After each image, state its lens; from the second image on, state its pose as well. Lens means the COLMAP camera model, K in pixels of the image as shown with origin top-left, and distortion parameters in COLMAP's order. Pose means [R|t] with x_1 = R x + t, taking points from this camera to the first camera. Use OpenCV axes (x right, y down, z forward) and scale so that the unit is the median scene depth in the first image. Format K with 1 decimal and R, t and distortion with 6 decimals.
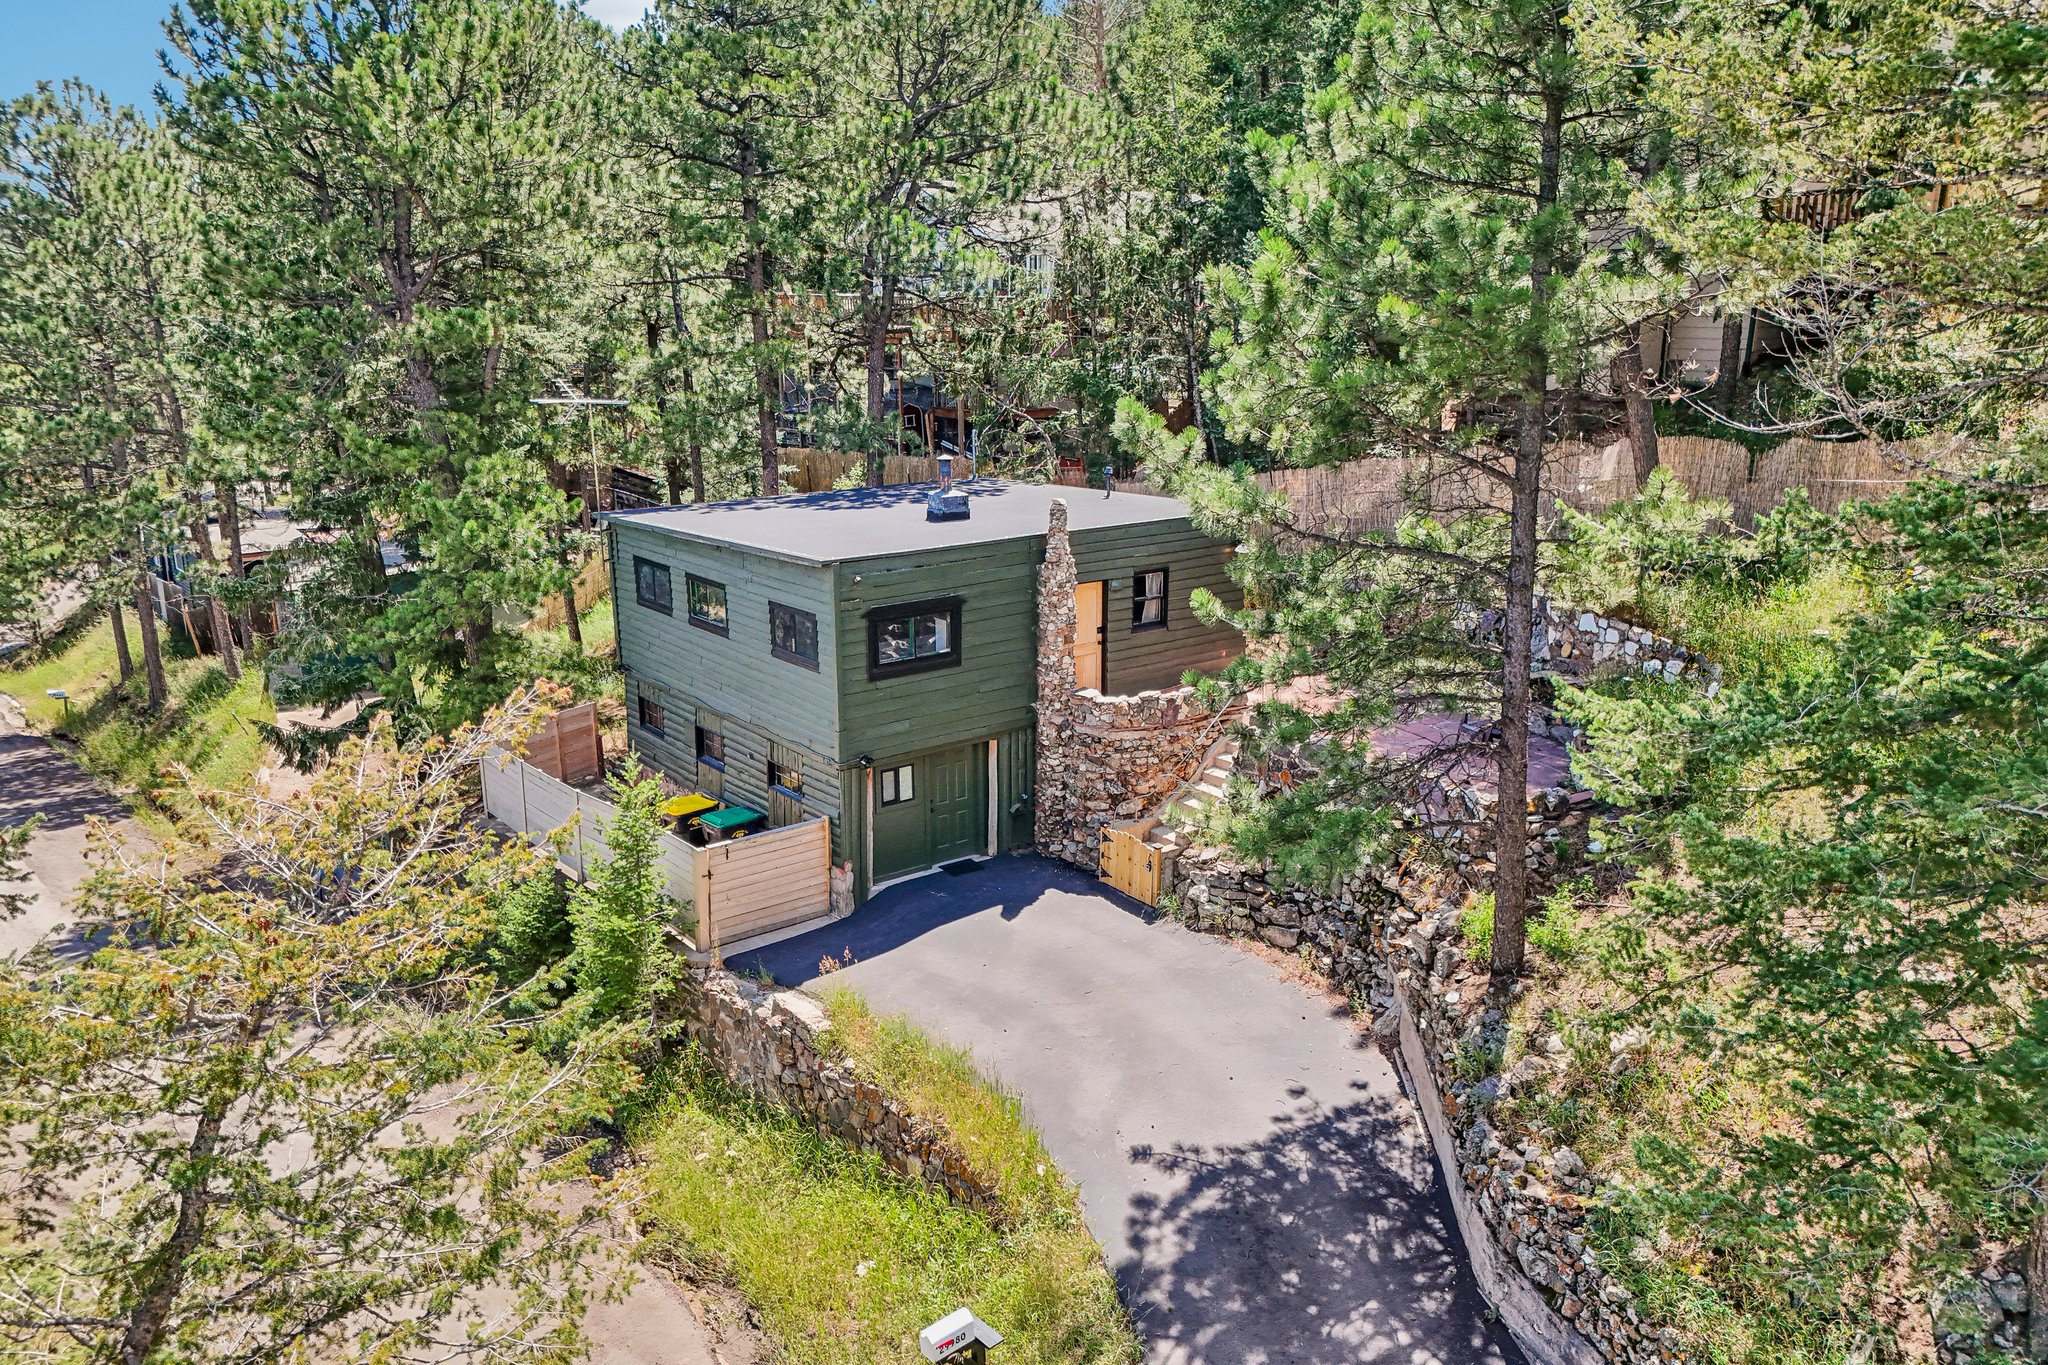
lens RADIAL K [[1618.1, 0, 1075.2], [0, 1618.1, 672.7], [0, 0, 1]] dist [0.073003, -0.001632]
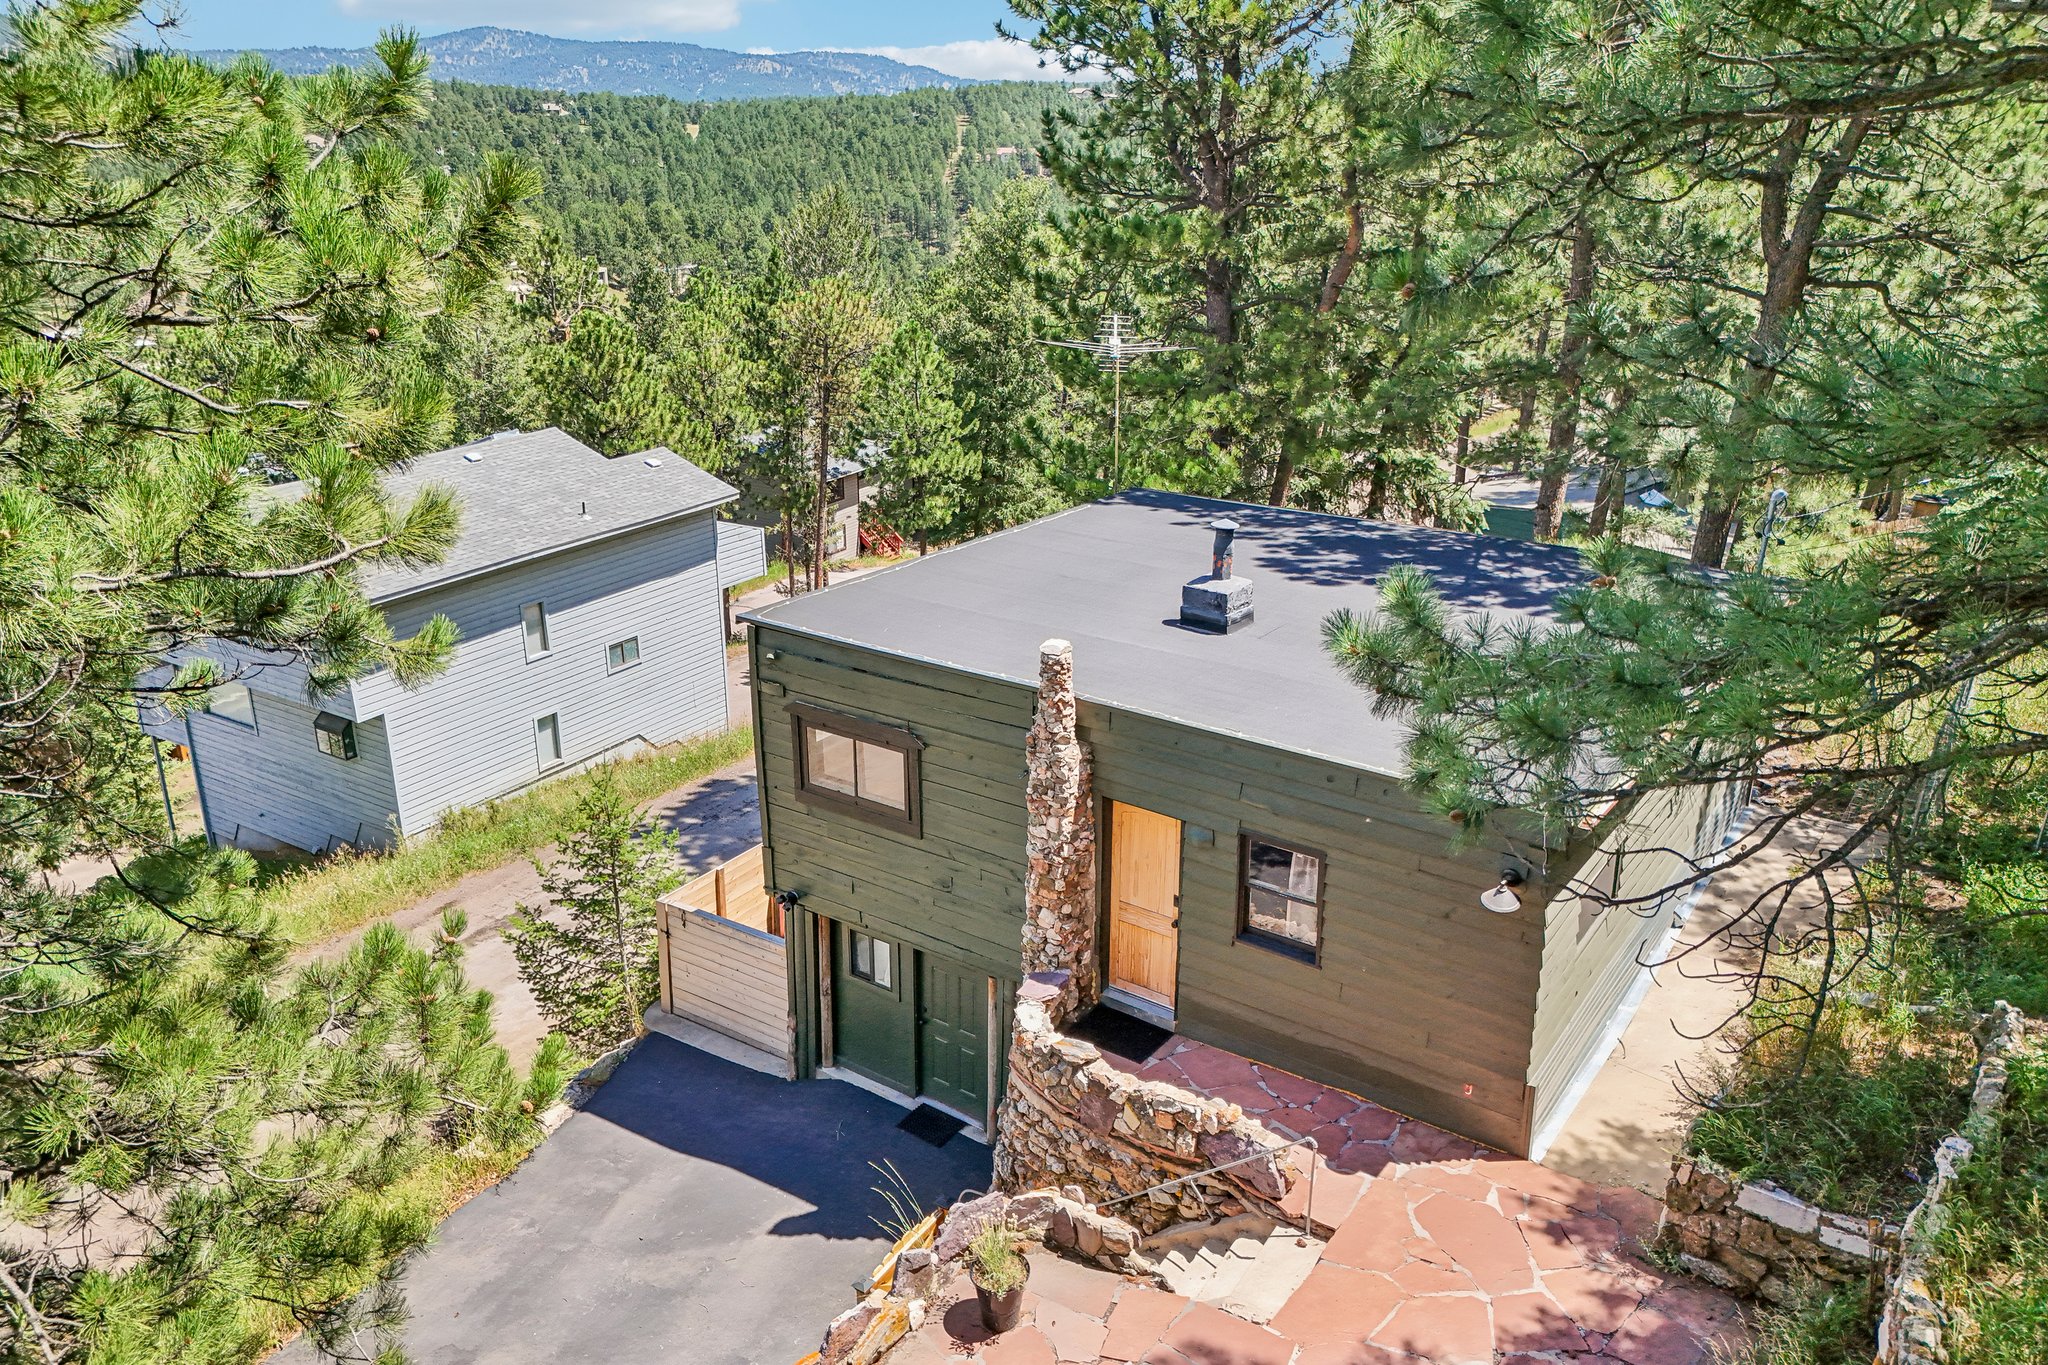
lens RADIAL K [[1618.1, 0, 1075.2], [0, 1618.1, 672.7], [0, 0, 1]] dist [0.073003, -0.001632]
pose [[0.350662, 0.346796, -0.869925, 0.464540], [-0.232138, 0.932106, 0.278012, -0.248307], [0.907275, 0.104454, 0.407358, 0.793161]]
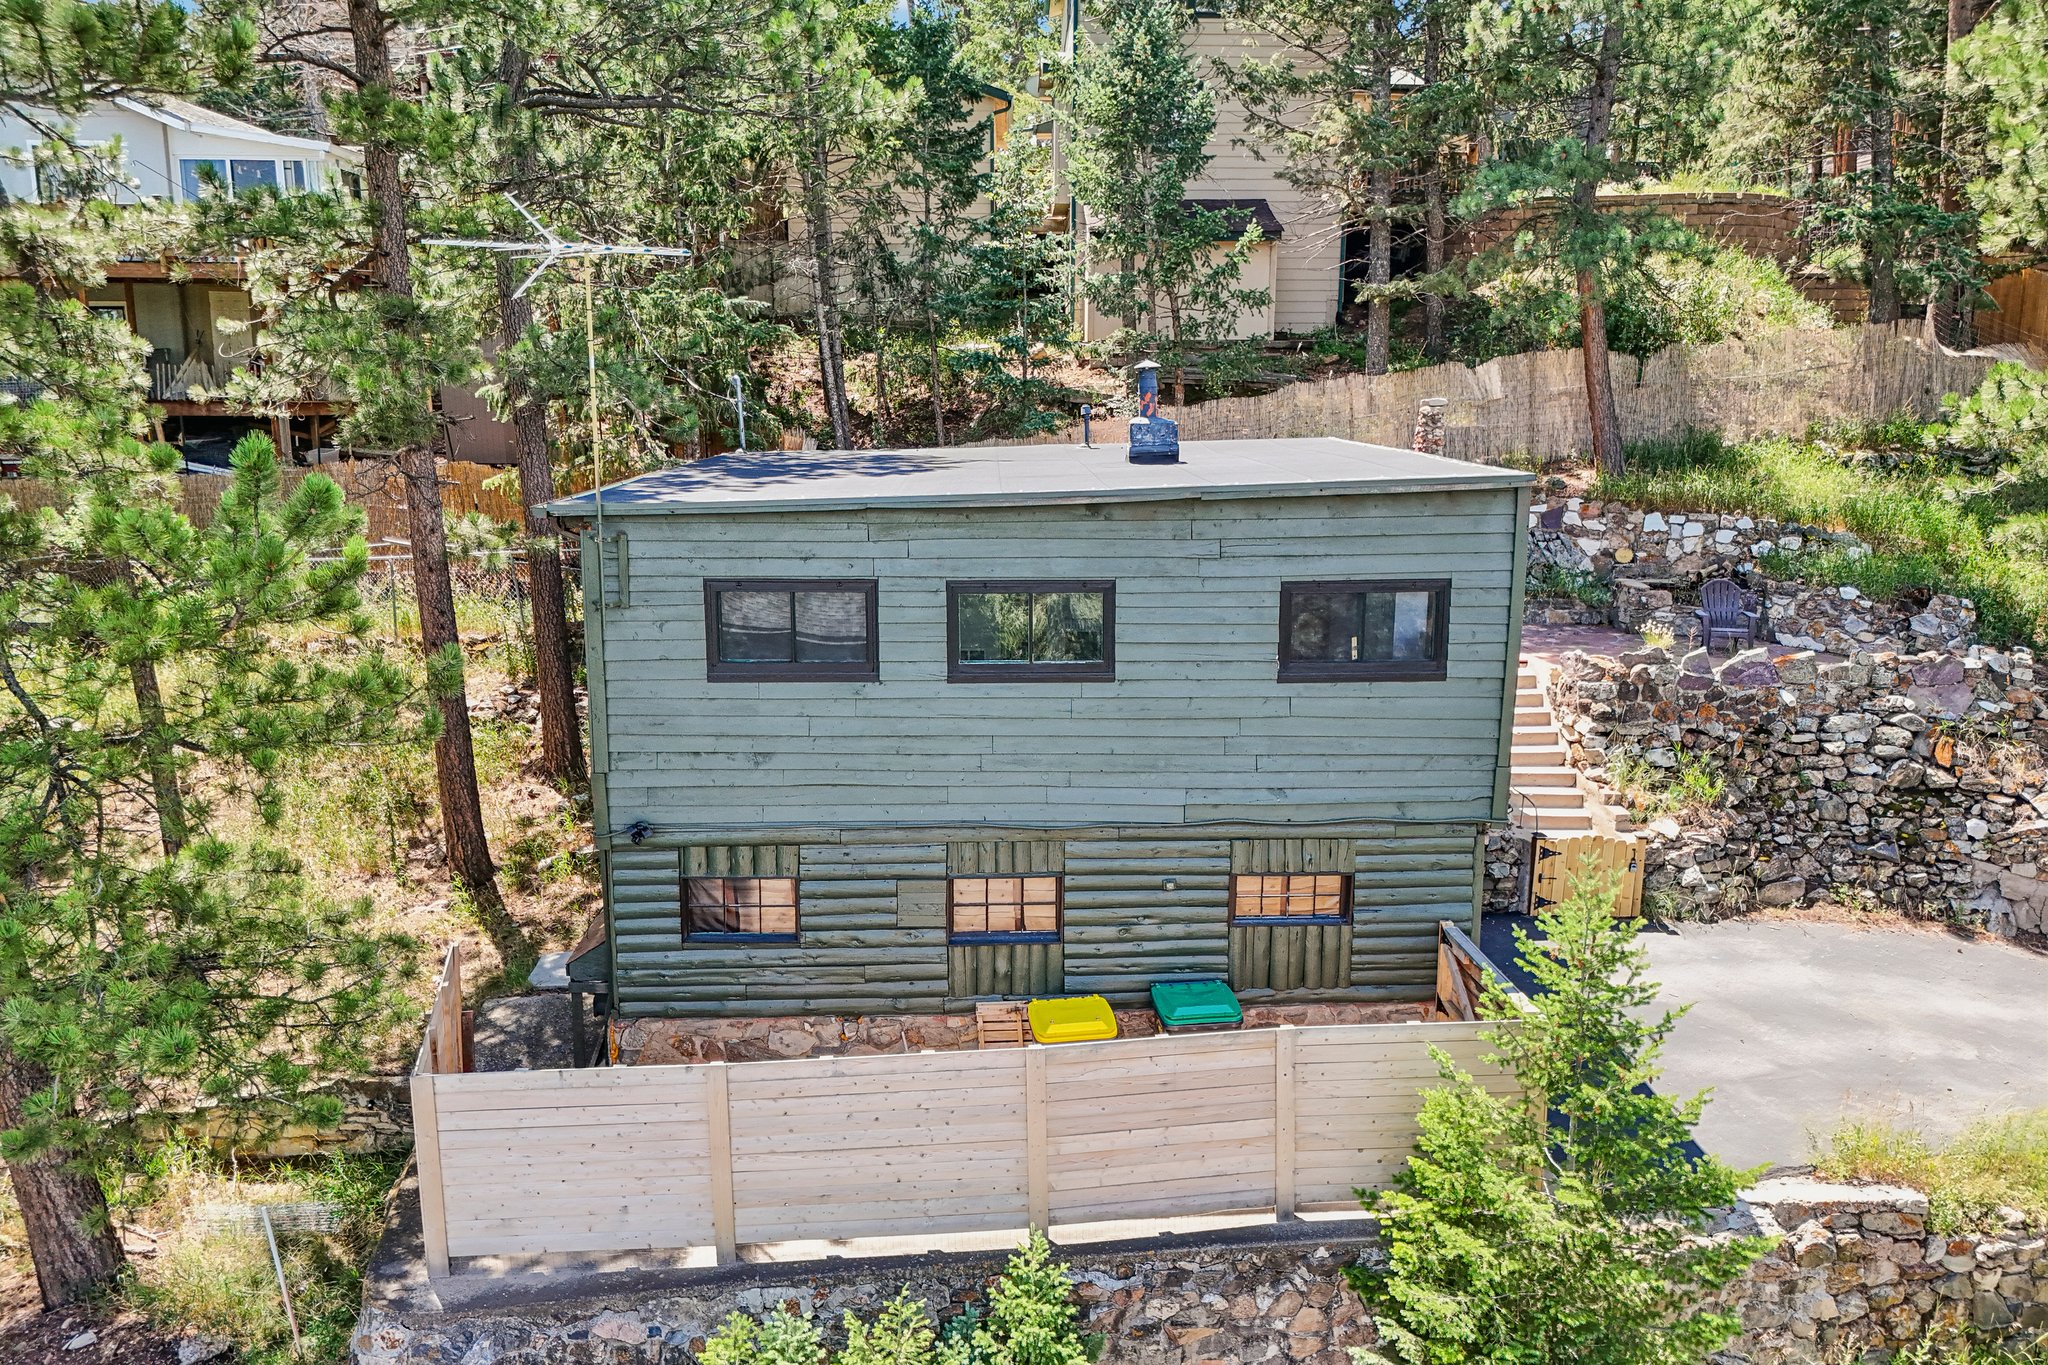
lens RADIAL K [[1506.9, 0, 1024.0], [0, 1506.9, 682.5], [0, 0, 1]] dist [0.049882, -0.088025]
pose [[0.596893, -0.153686, 0.787464, -0.655256], [0.198760, 0.979213, 0.040450, -0.049137], [-0.777312, 0.132372, 0.615032, 0.753418]]
